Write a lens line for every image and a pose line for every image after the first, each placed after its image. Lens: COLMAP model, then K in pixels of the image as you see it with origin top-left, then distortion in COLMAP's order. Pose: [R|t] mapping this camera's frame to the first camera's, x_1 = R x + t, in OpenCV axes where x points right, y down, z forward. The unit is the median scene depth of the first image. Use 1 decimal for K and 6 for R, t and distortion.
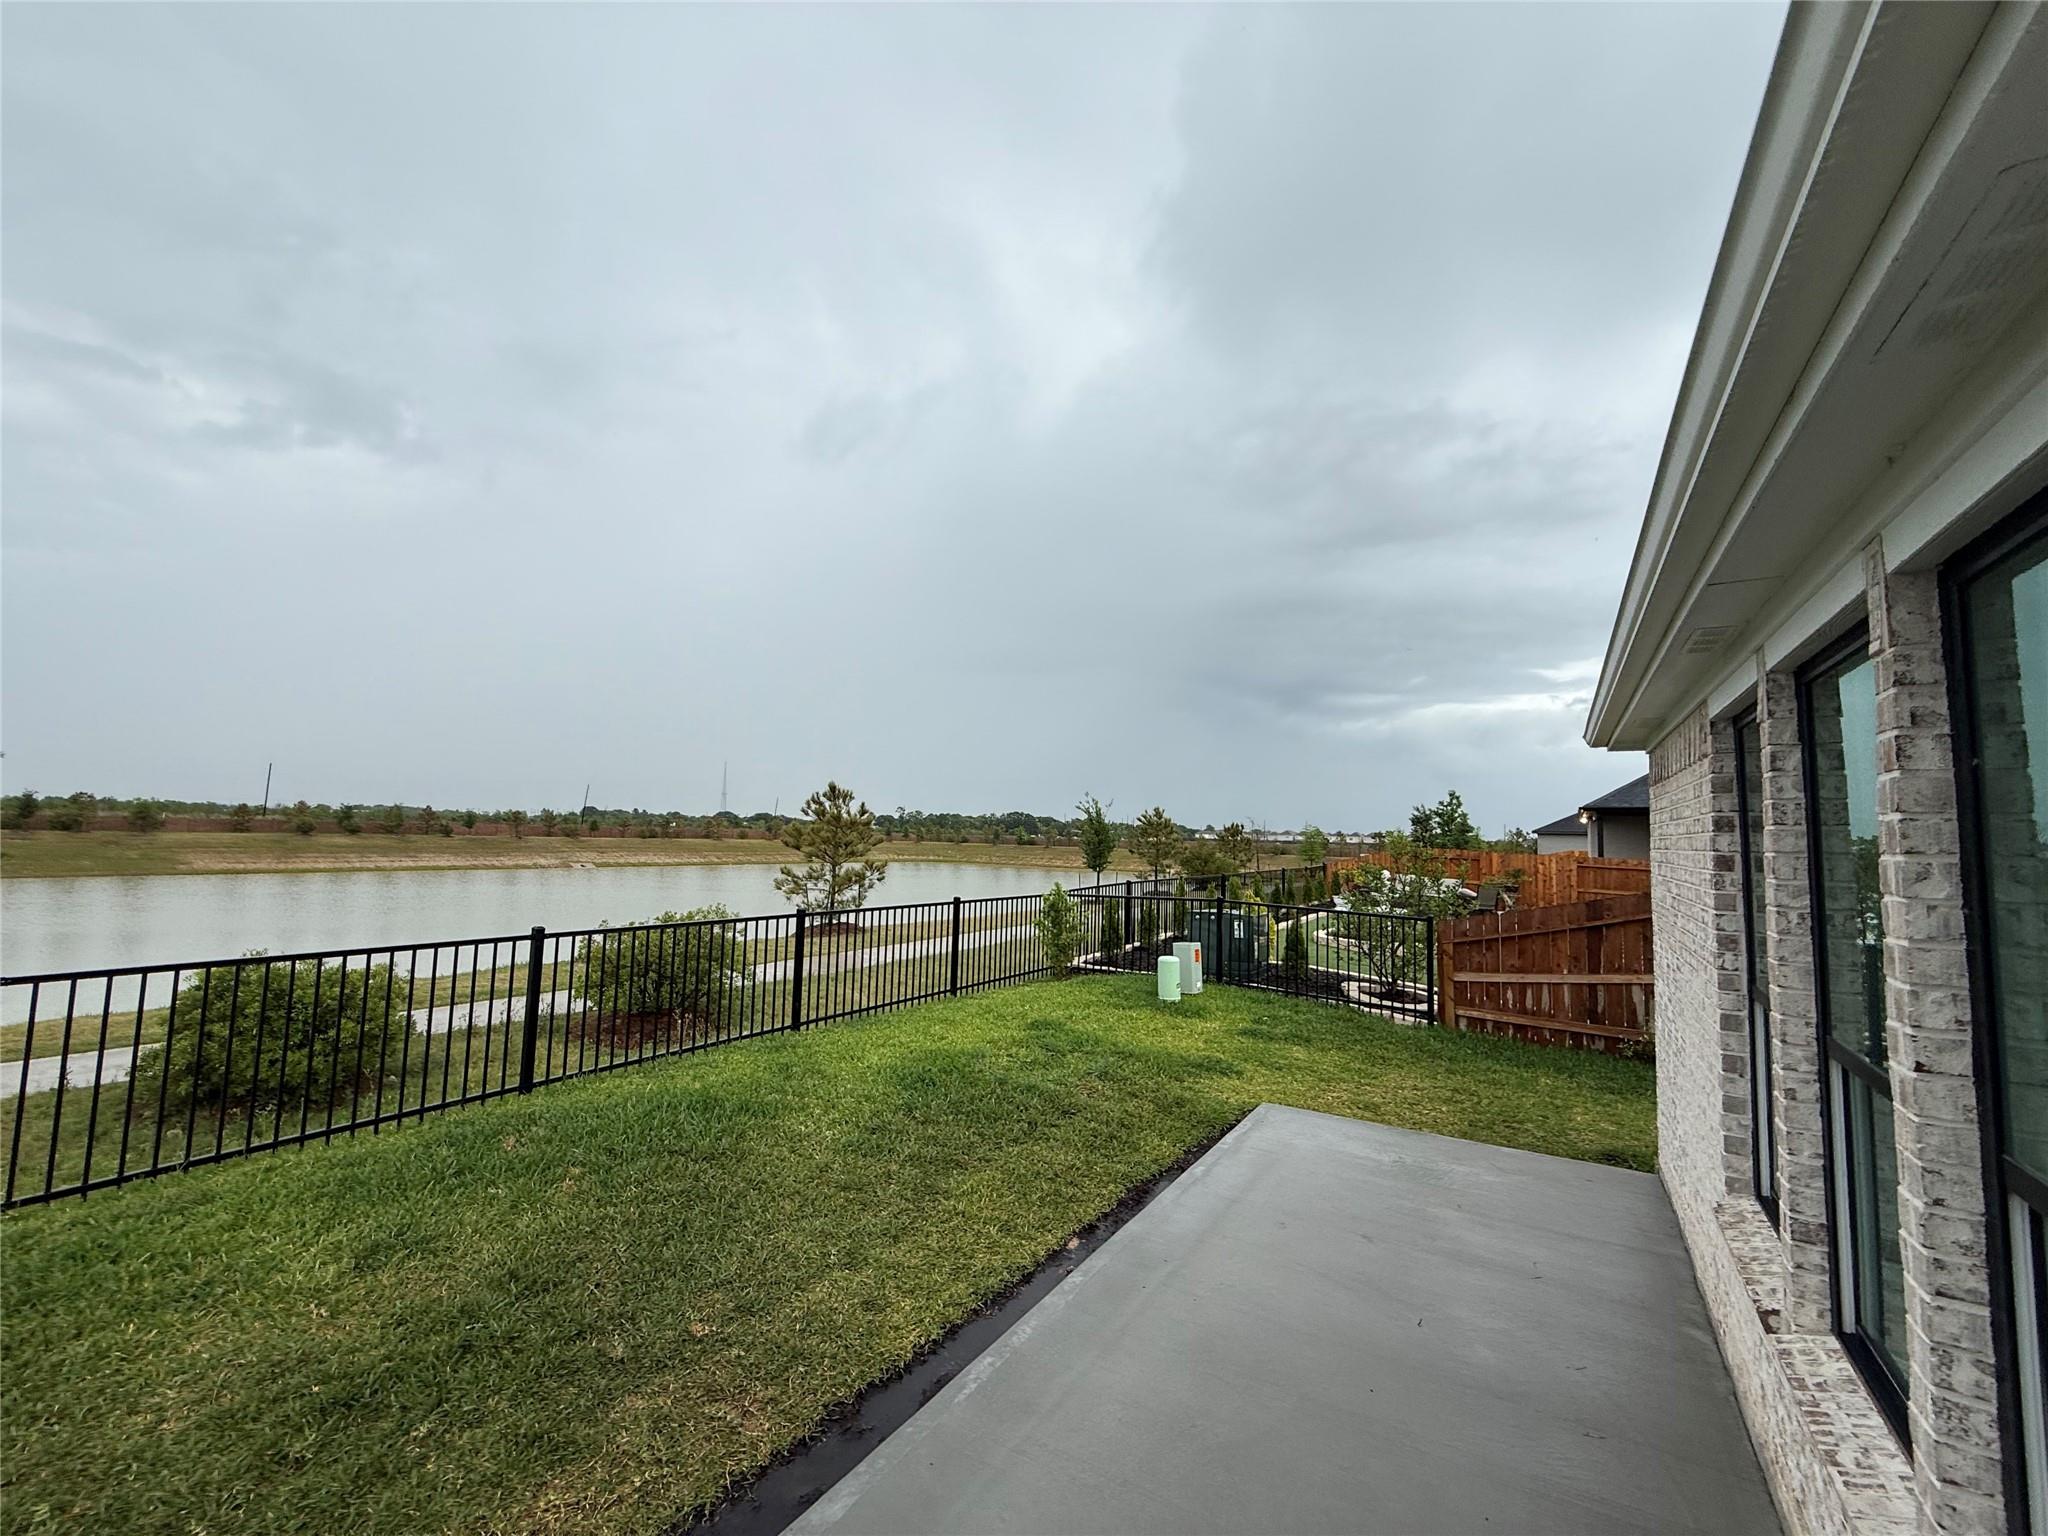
lens RADIAL K [[809.7, 0, 1024.0], [0, 809.7, 768.0], [0, 0, 1]] dist [0.001109, -0.000159]
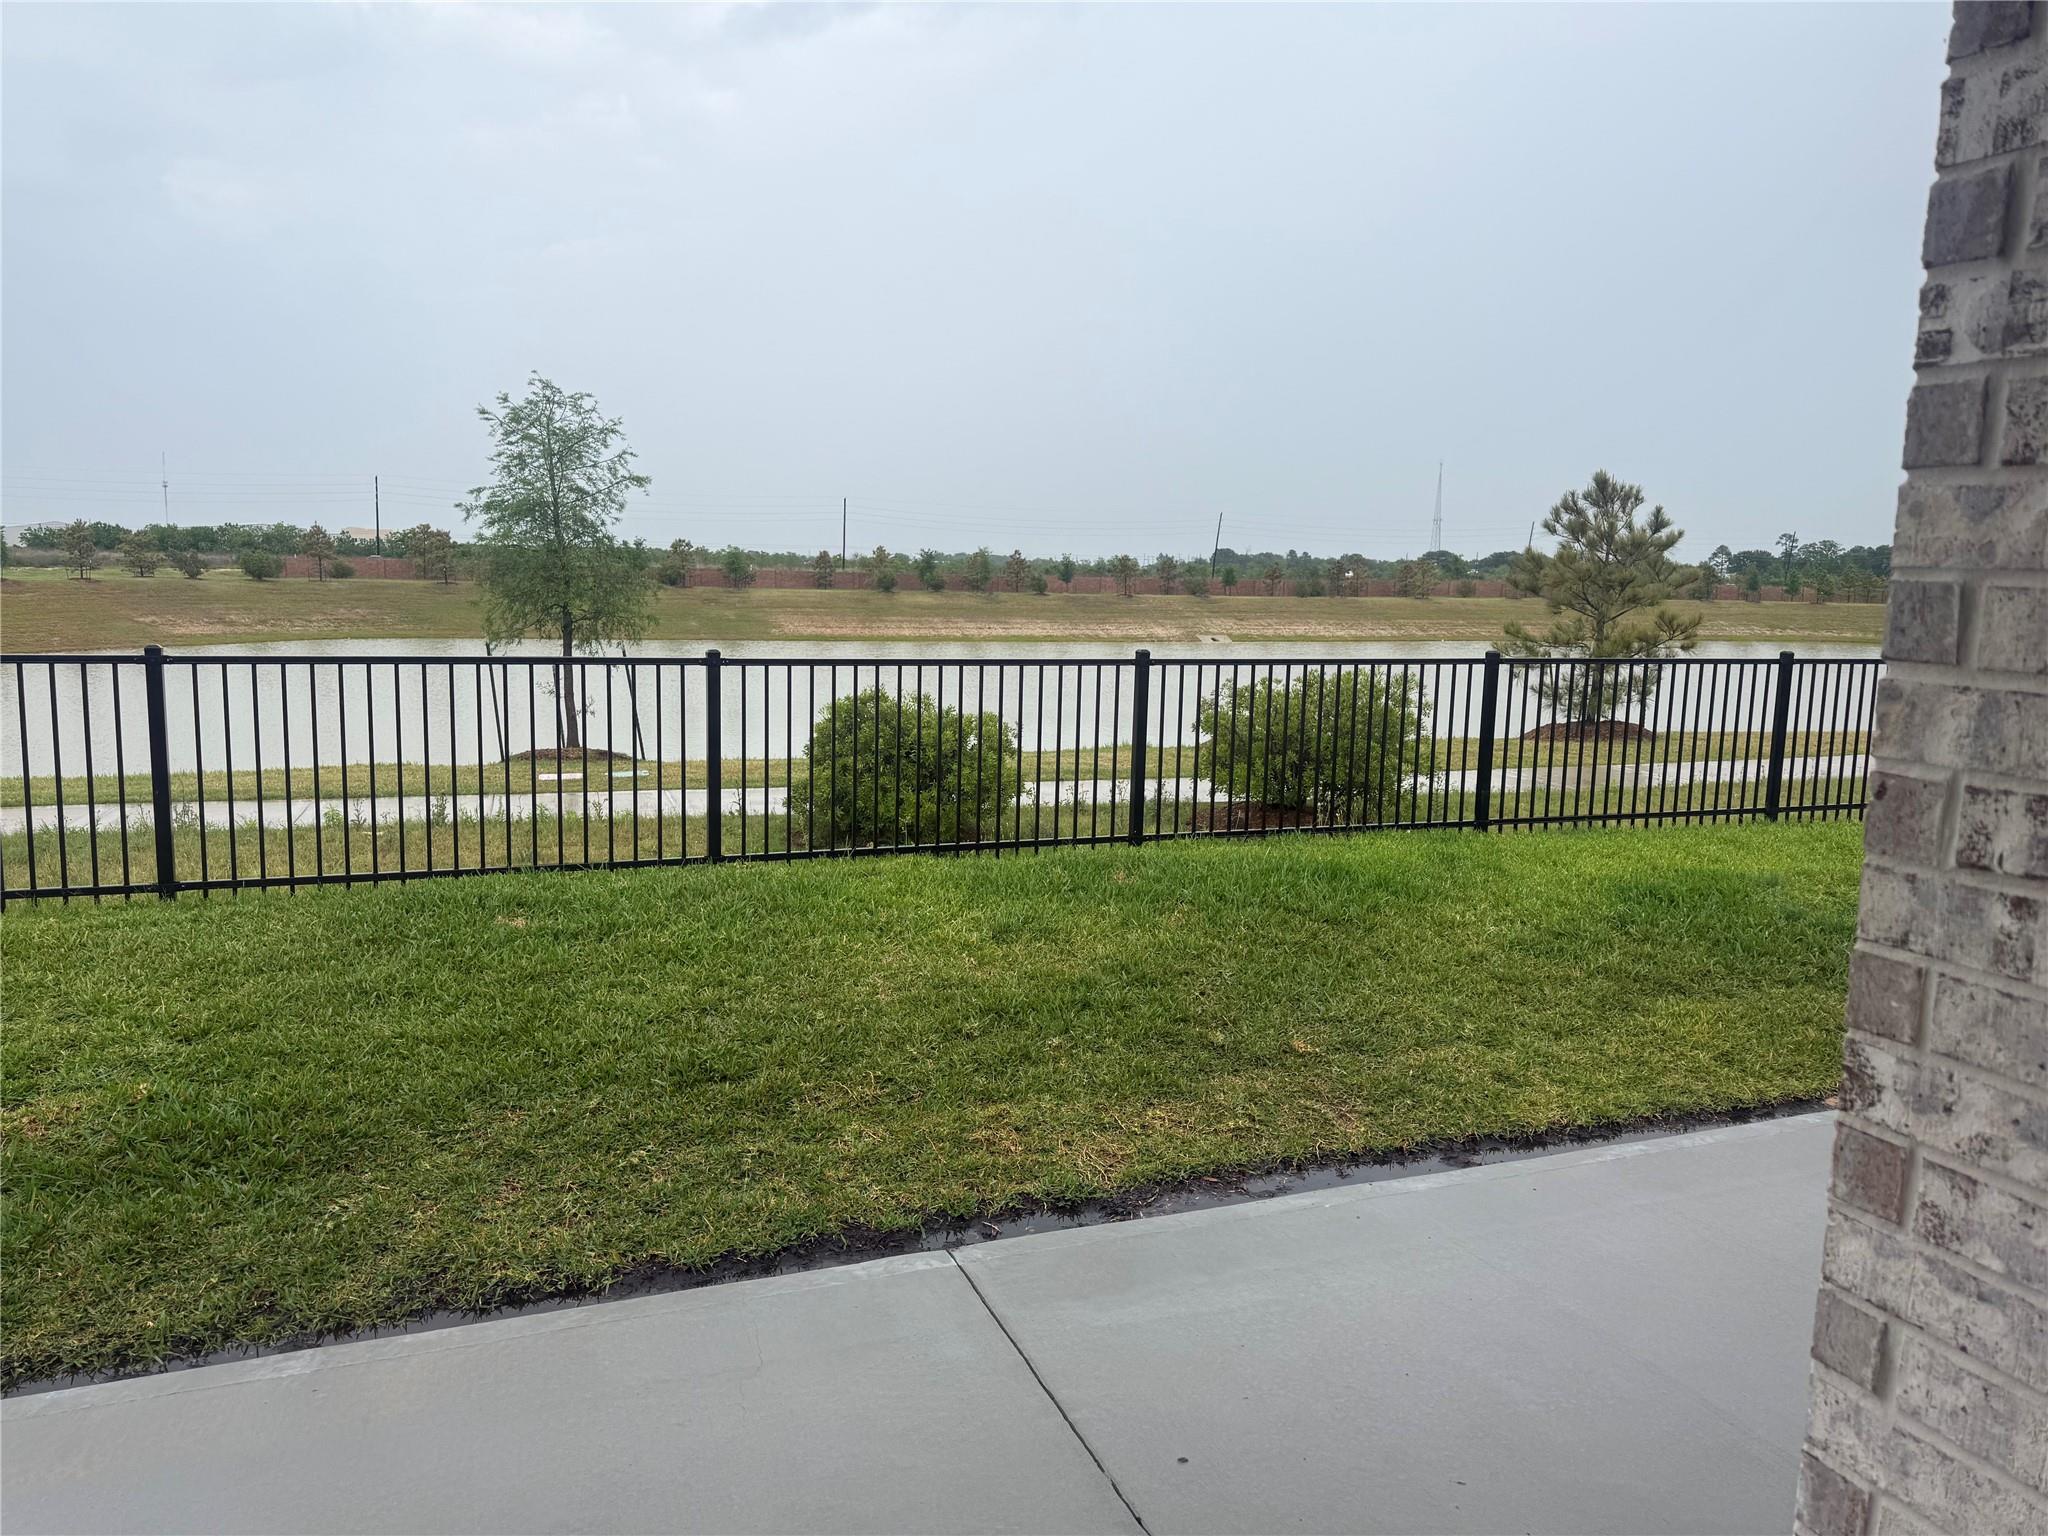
lens RADIAL K [[1443.5, 0, 1024.0], [0, 1443.5, 768.0], [0, 0, 1]] dist [0.151634, -0.286958]
pose [[0.809044, 0.068339, -0.583761, 0.091444], [0.048942, 0.981935, 0.182781, 0.025741], [0.585707, -0.176448, 0.791084, -0.136055]]
